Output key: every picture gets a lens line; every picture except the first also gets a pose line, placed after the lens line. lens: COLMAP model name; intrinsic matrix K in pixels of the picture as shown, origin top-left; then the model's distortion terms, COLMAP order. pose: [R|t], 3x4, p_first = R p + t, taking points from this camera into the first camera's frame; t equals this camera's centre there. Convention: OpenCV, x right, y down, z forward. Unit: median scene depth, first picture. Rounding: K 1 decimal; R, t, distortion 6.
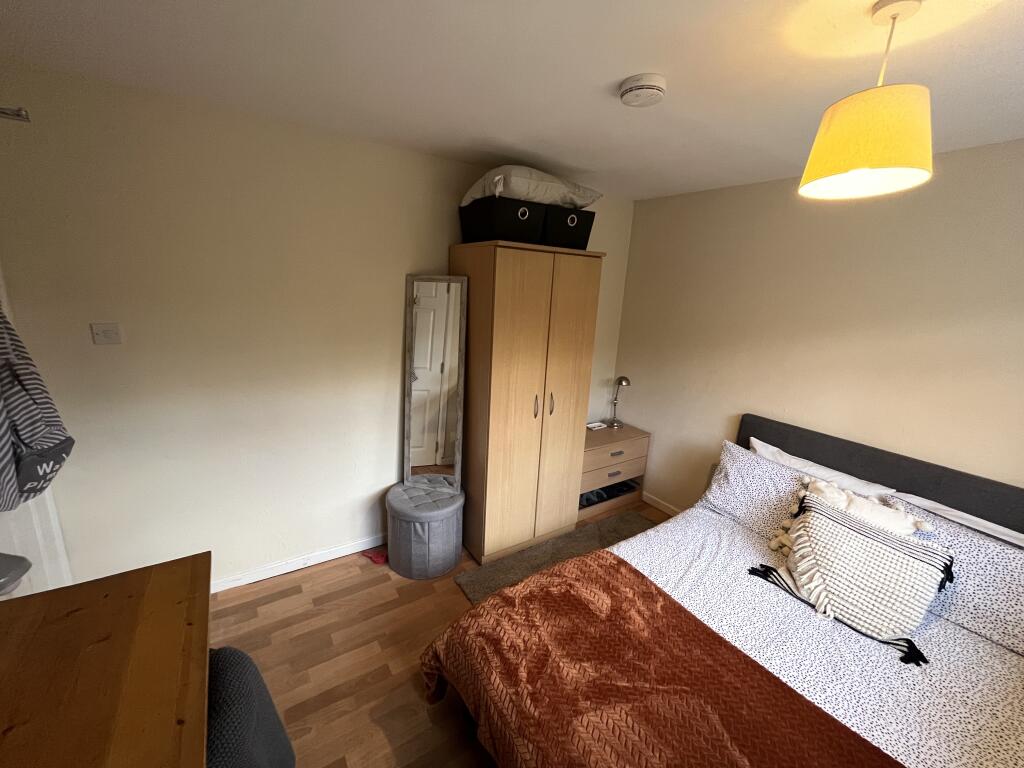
lens RADIAL K [[415.0, 0, 512.0], [0, 415.0, 384.0], [0, 0, 1]] dist [-0.003158, -0.000382]
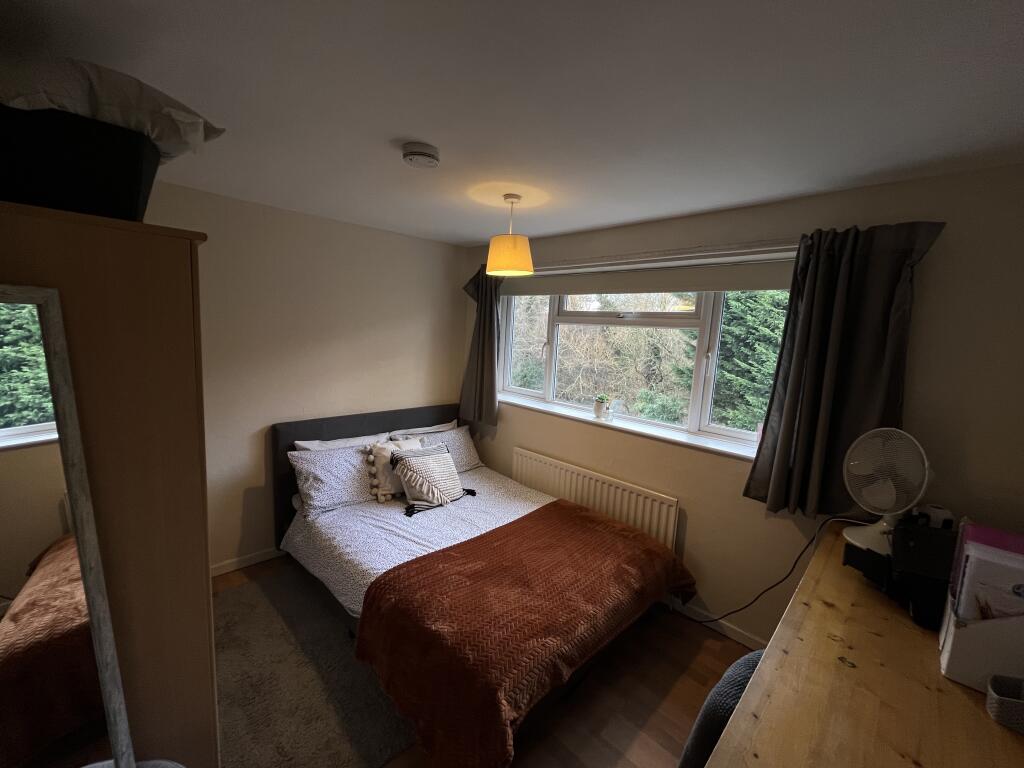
lens RADIAL K [[415.0, 0, 512.0], [0, 415.0, 384.0], [0, 0, 1]] dist [-0.003158, -0.000382]
pose [[-0.199034, -0.185907, 0.962198, -0.663493], [0.159089, 0.962689, 0.218909, -0.196403], [-0.966993, 0.196645, -0.162033, 0.710917]]
